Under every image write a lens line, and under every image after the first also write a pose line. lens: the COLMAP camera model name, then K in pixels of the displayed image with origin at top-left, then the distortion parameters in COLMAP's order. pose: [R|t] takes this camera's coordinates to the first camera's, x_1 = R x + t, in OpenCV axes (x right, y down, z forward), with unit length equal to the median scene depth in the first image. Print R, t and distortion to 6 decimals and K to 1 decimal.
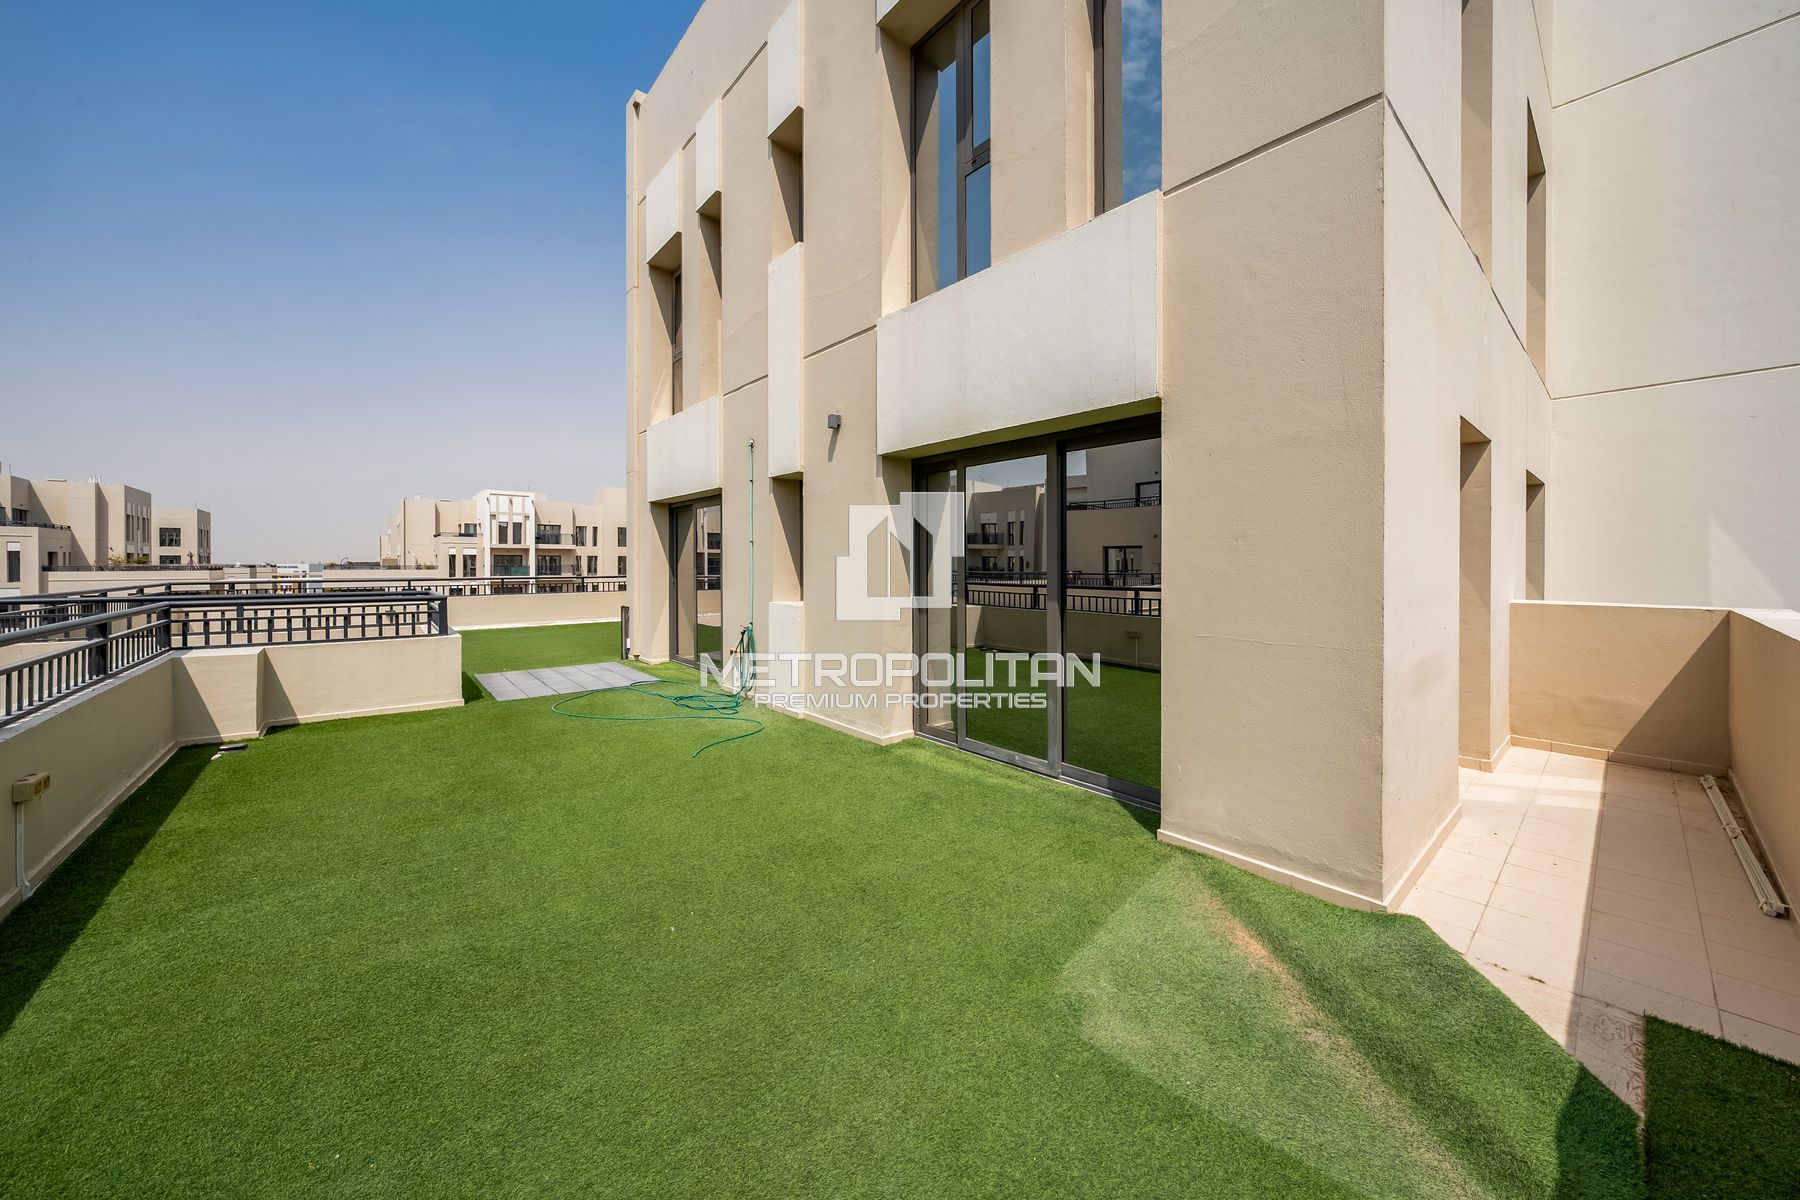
lens RADIAL K [[626.4, 0, 904.8], [0, 626.4, 561.8], [0, 0, 1]] dist [-0.001310, 0.000185]
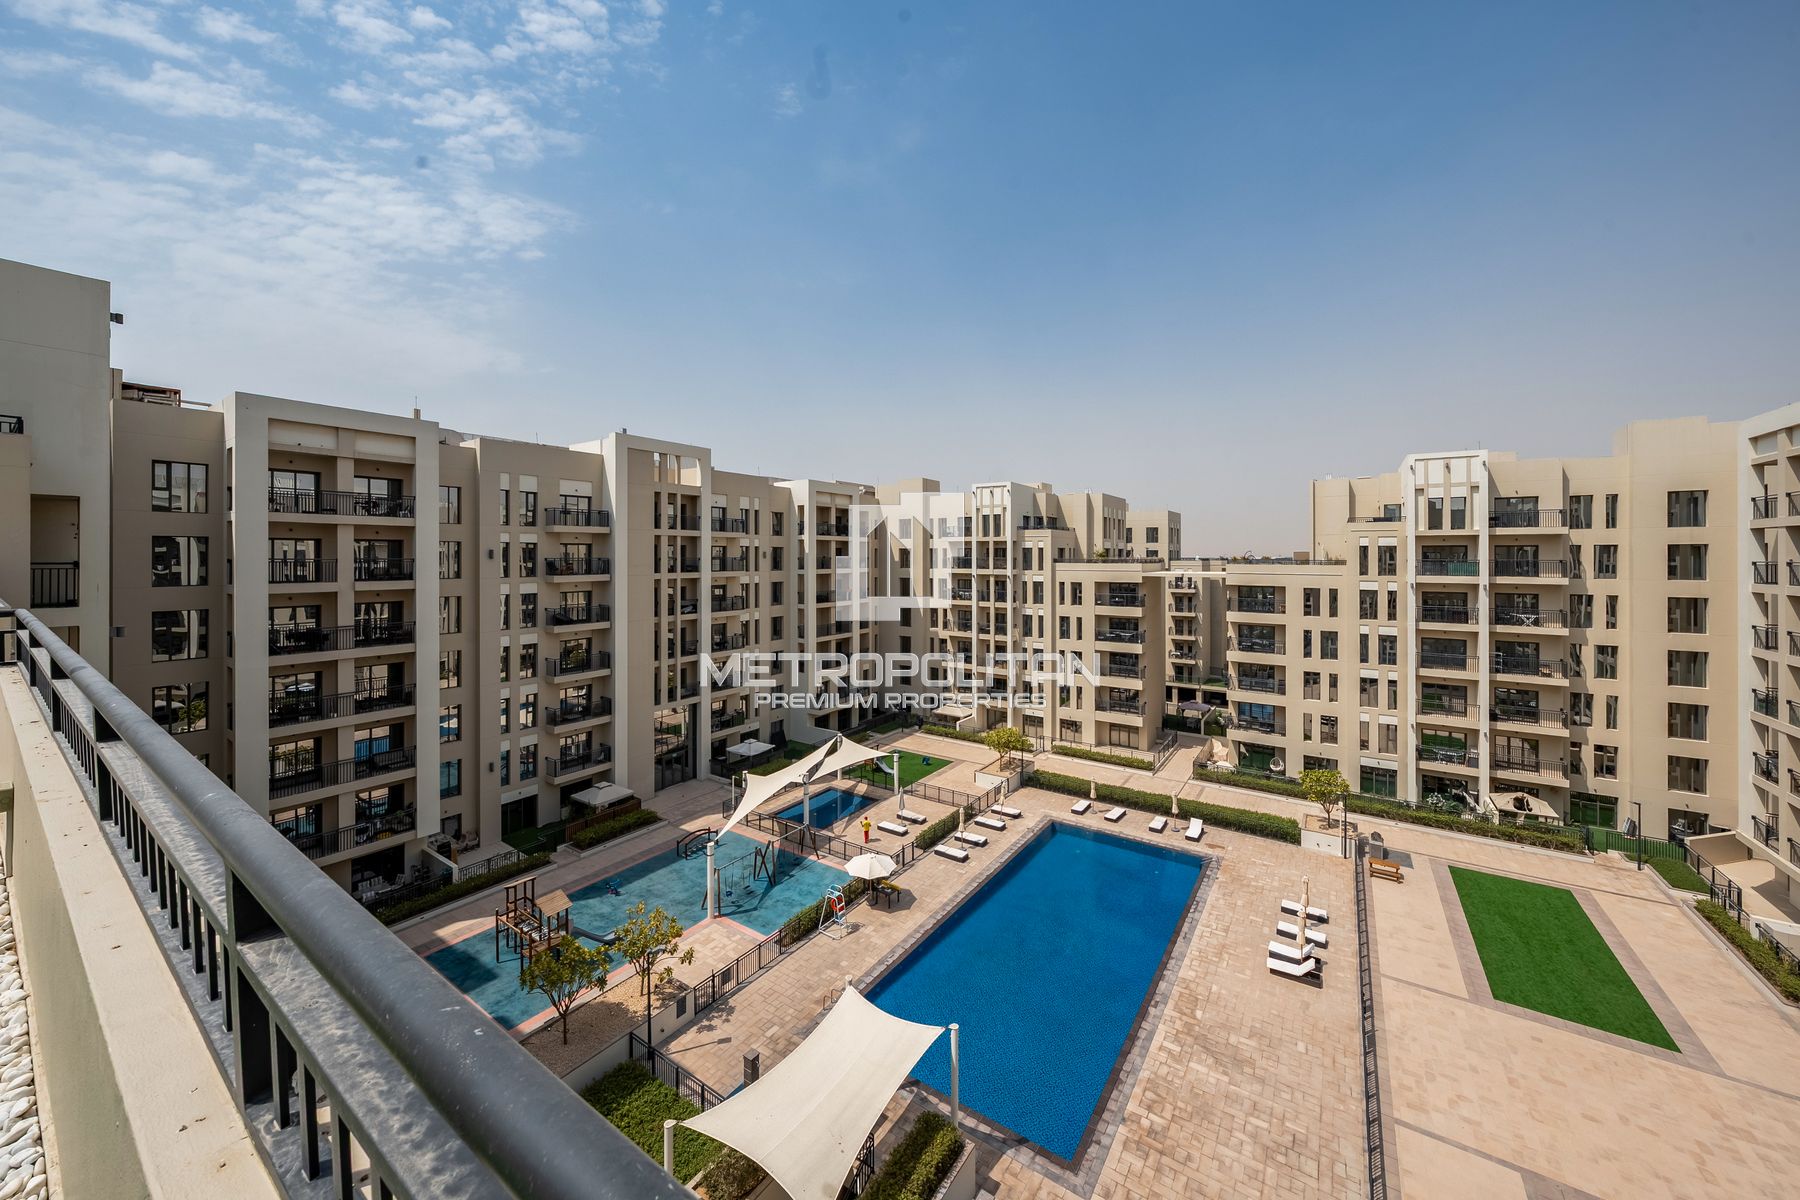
lens RADIAL K [[626.4, 0, 927.2], [0, 626.4, 566.1], [0, 0, 1]] dist [-0.001310, 0.000185]
pose [[0.263711, 0.017328, -0.964446, -1.118879], [0.000901, 0.999834, 0.018210, -0.014805], [0.964601, -0.005671, 0.263652, 2.542652]]
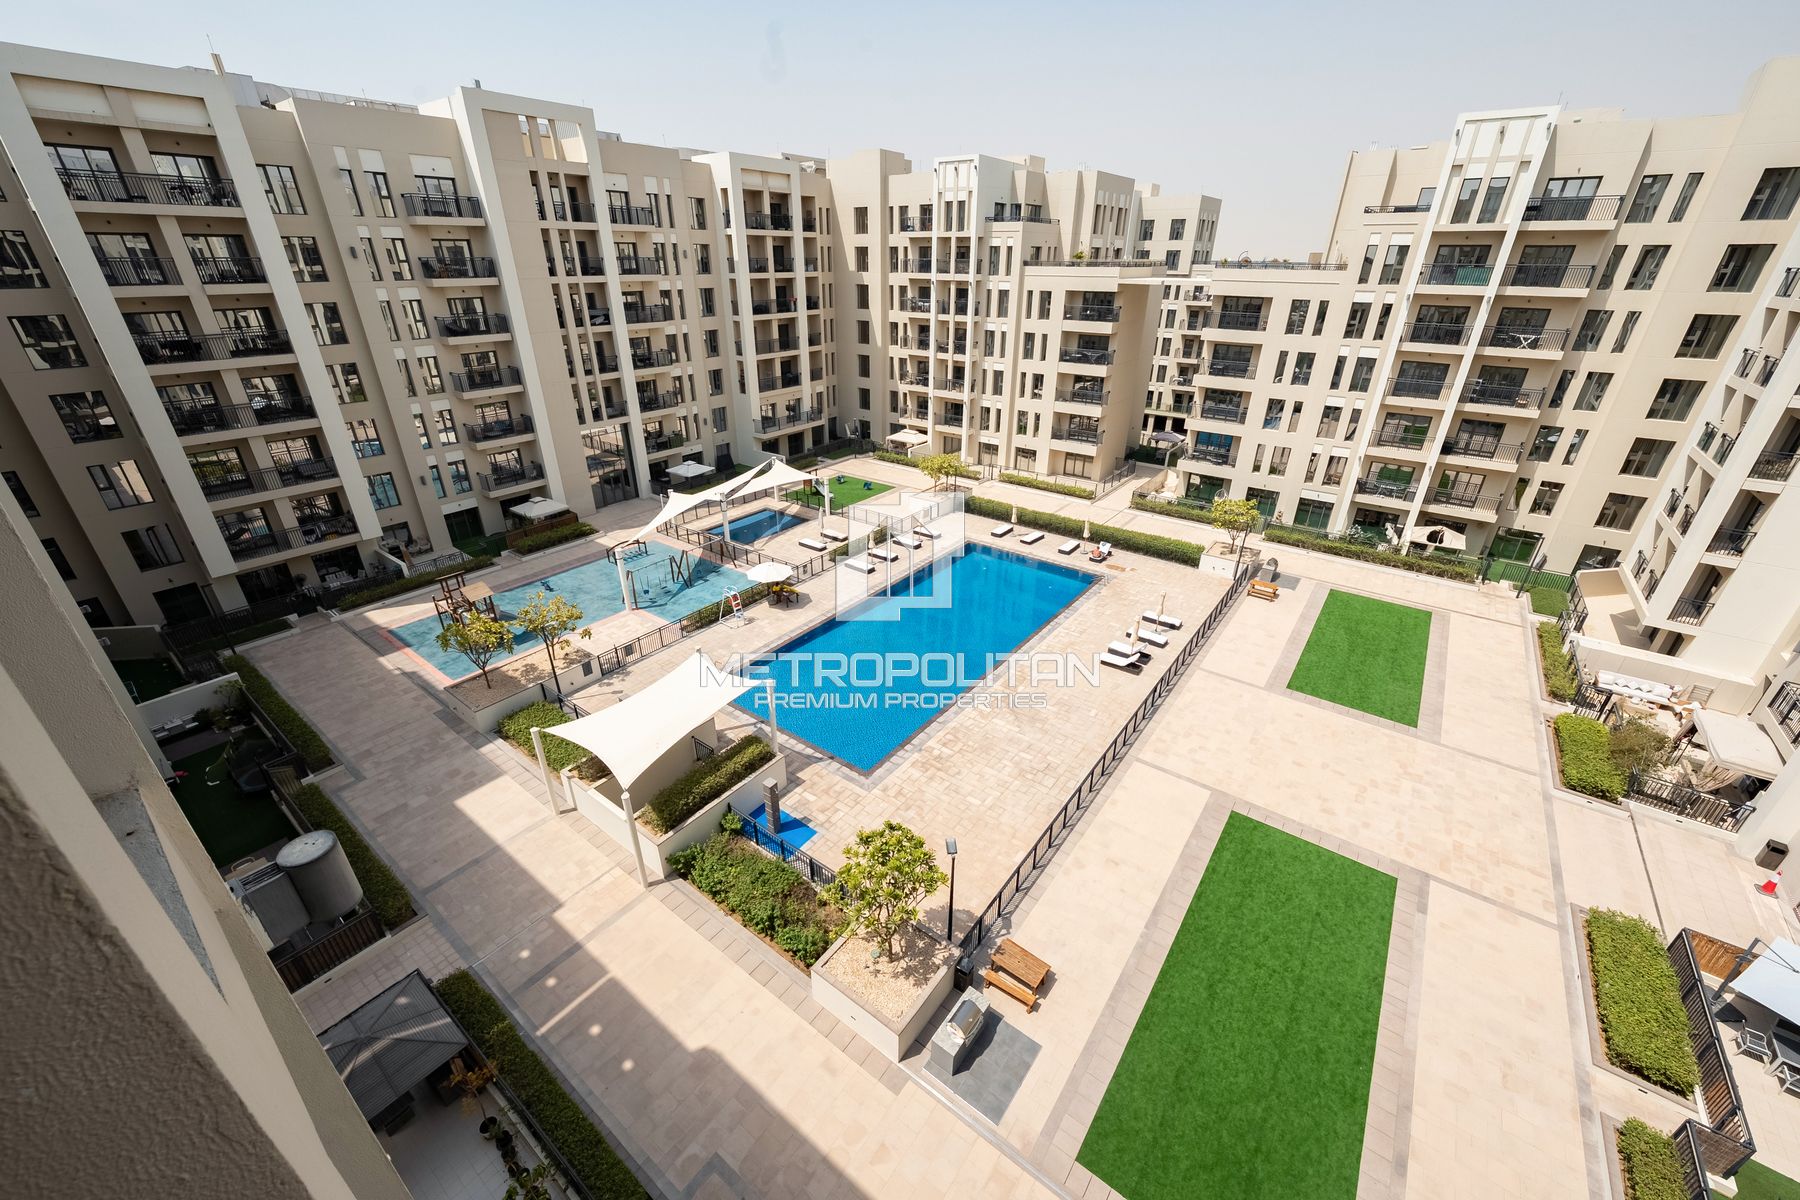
lens RADIAL K [[674.6, 0, 934.5], [0, 674.6, 601.4], [0, 0, 1]] dist [-0.003633, -0.000694]
pose [[0.213655, 0.445480, -0.869425, -0.537243], [-0.002398, 0.890212, 0.455541, 0.003315], [0.976906, -0.095244, 0.191266, 3.567705]]
